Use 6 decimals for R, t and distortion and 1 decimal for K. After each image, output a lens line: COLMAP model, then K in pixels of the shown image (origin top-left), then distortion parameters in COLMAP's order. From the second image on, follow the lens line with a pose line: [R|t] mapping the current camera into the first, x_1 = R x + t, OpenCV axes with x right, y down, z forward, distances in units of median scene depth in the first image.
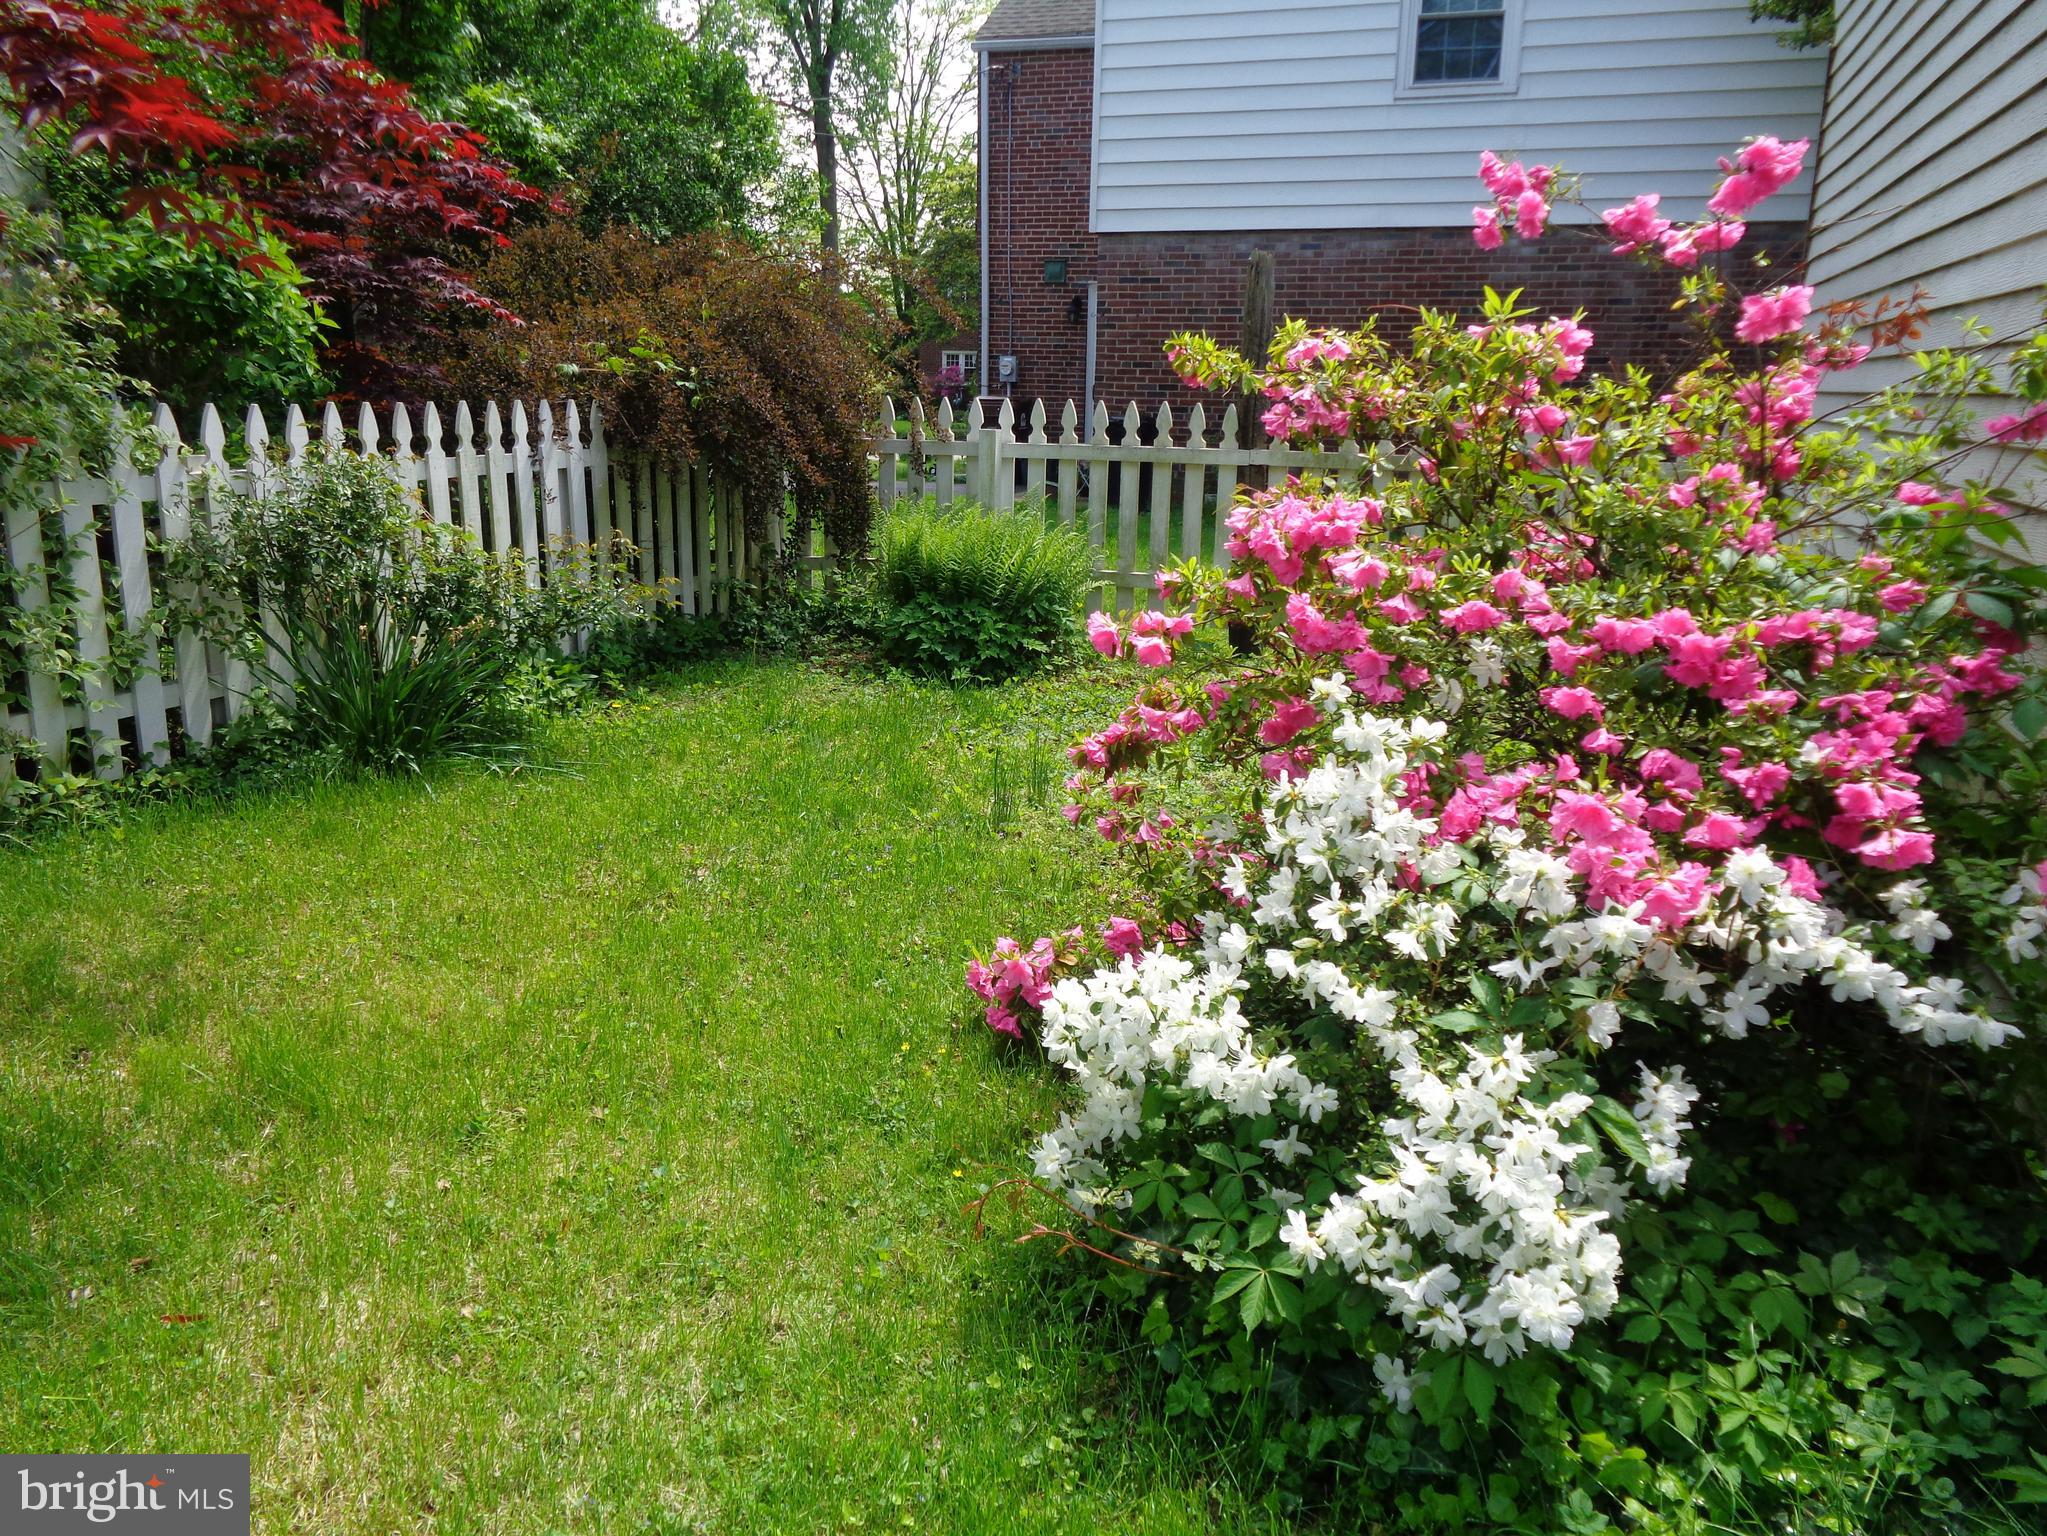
lens RADIAL K [[1533.6, 0, 1020.7], [0, 1533.6, 758.0], [0, 0, 1]] dist [0.002782, 0.009403]
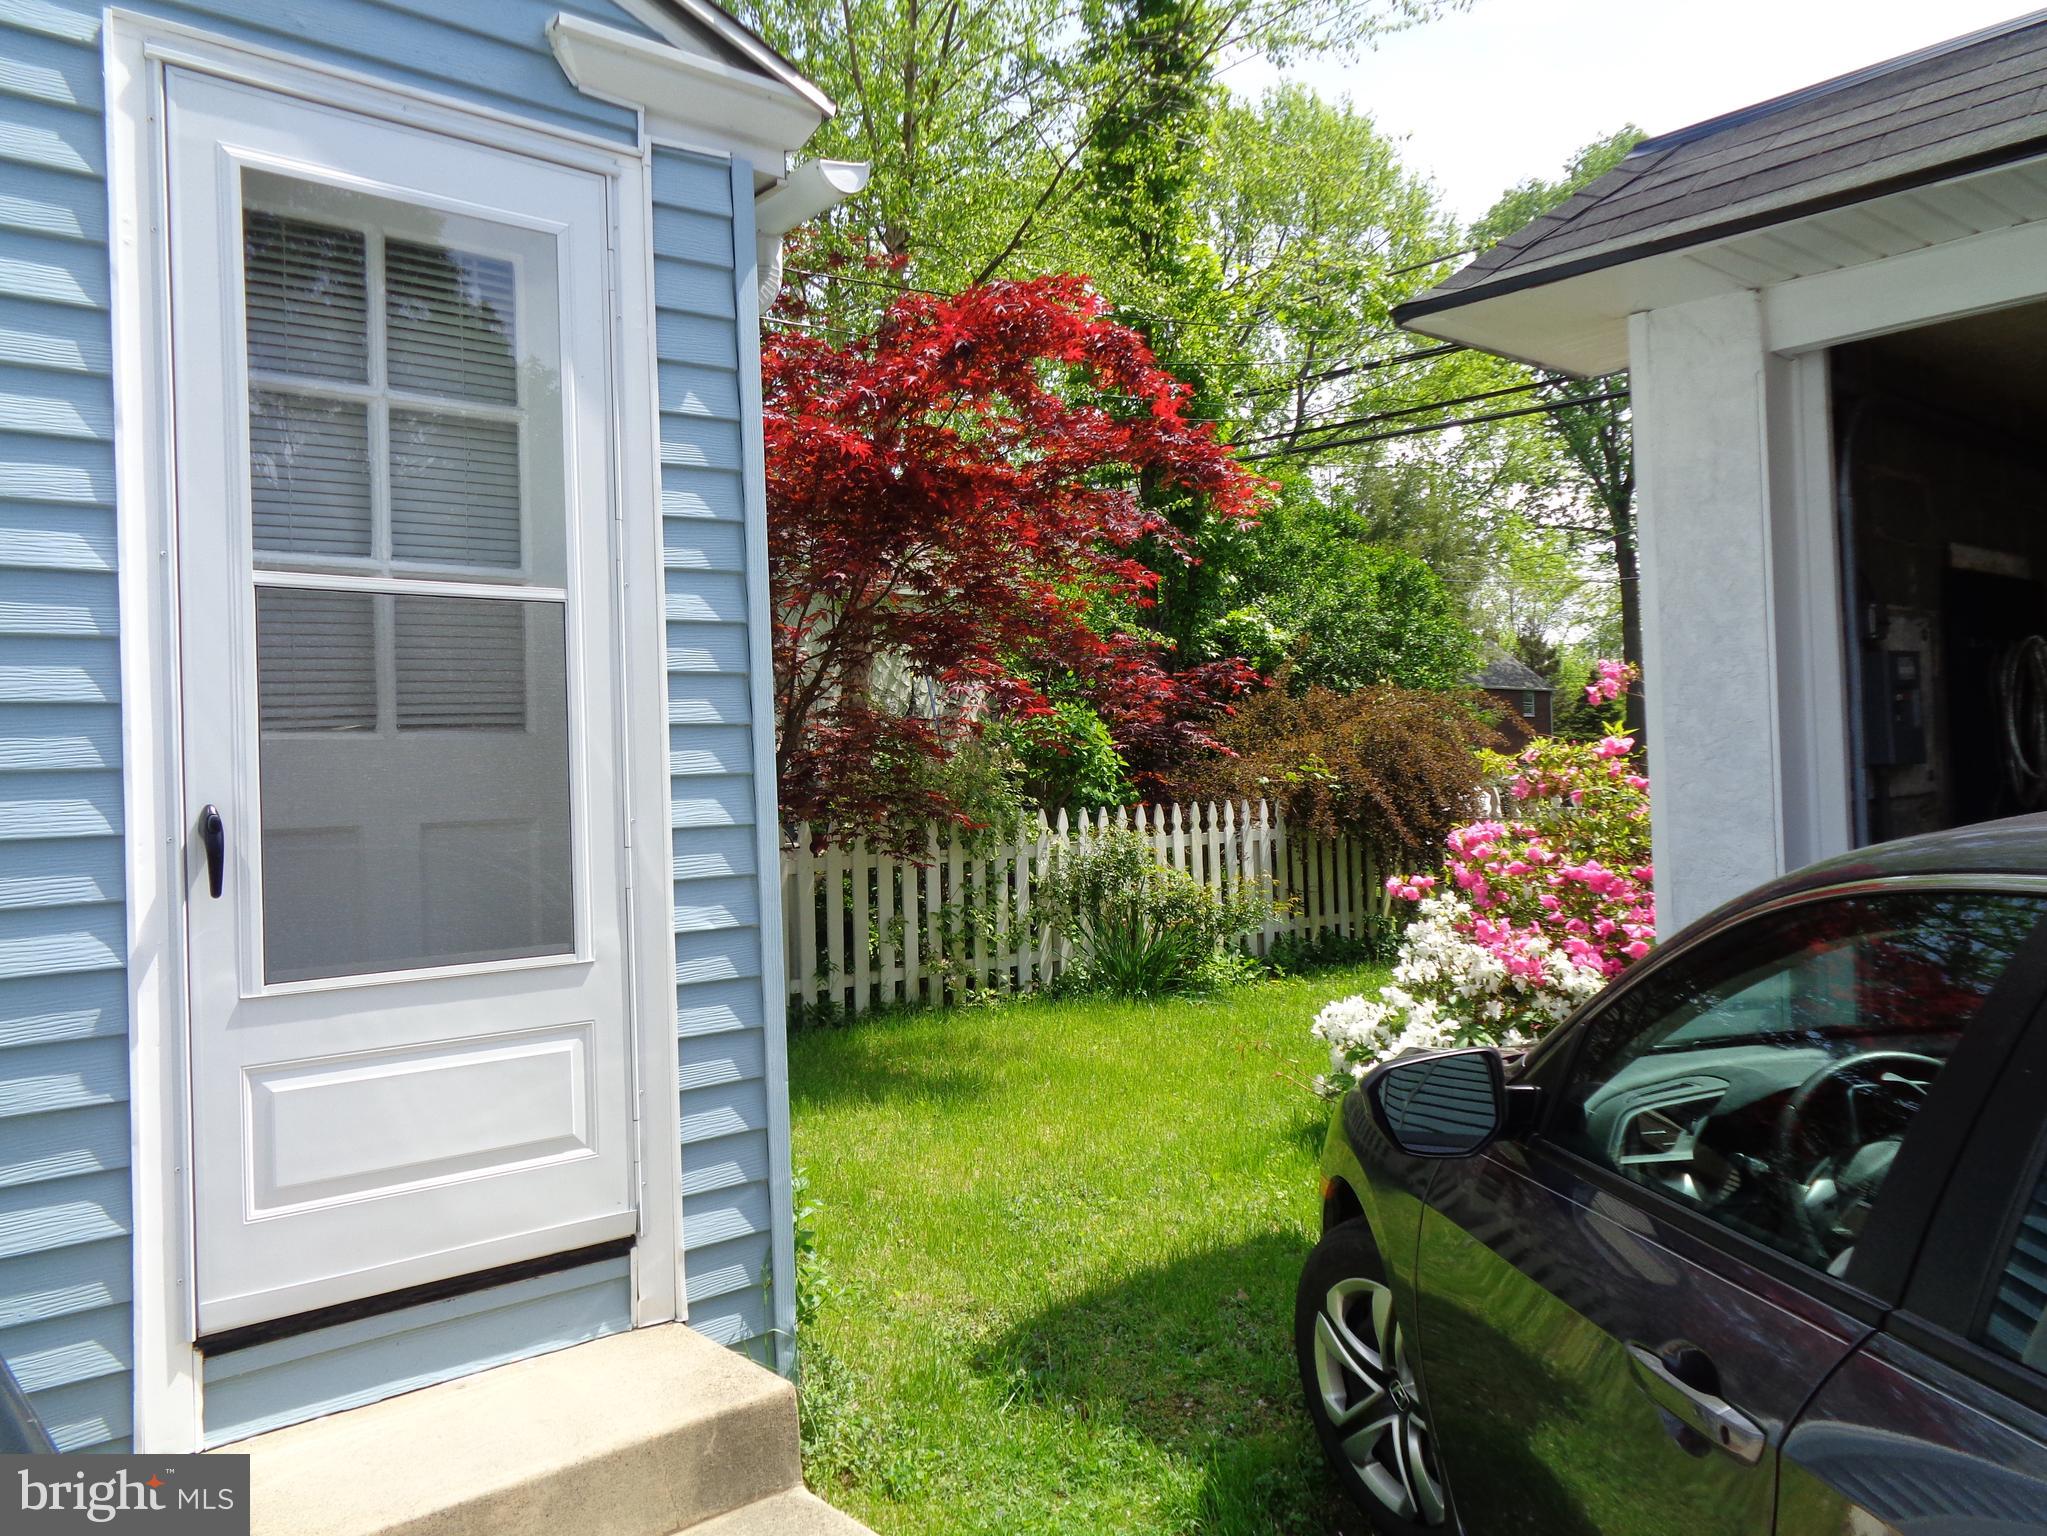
lens RADIAL K [[1533.6, 0, 1034.2], [0, 1533.6, 775.4], [0, 0, 1]] dist [0.002782, 0.009403]
pose [[0.868657, -0.051746, -0.492704, 0.377219], [-0.071197, 0.971167, -0.227521, 0.163424], [0.490271, 0.232717, 0.839927, -0.621501]]
